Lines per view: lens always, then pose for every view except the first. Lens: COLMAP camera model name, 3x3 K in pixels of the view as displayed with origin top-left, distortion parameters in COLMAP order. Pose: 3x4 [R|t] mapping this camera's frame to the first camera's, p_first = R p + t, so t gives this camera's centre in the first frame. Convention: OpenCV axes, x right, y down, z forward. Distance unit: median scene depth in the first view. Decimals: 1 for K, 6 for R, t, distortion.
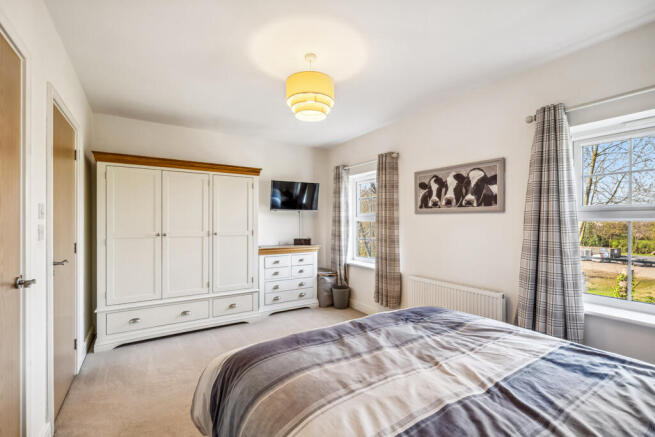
lens RADIAL K [[289.1, 0, 324.9], [0, 289.1, 223.4], [0, 0, 1]] dist [0.001323, 0.000079]
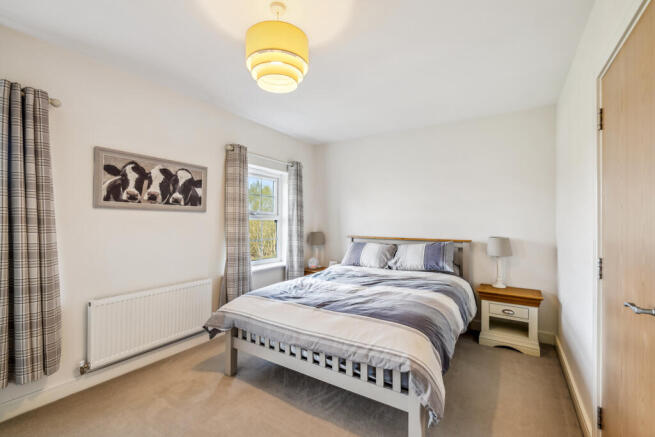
lens RADIAL K [[289.1, 0, 330.6], [0, 289.1, 224.1], [0, 0, 1]] dist [0.001323, 0.000079]
pose [[-0.424839, -0.013332, 0.905171, -0.619270], [0.000505, 0.999888, 0.014964, -0.005982], [-0.905269, 0.006814, -0.424785, 0.913488]]
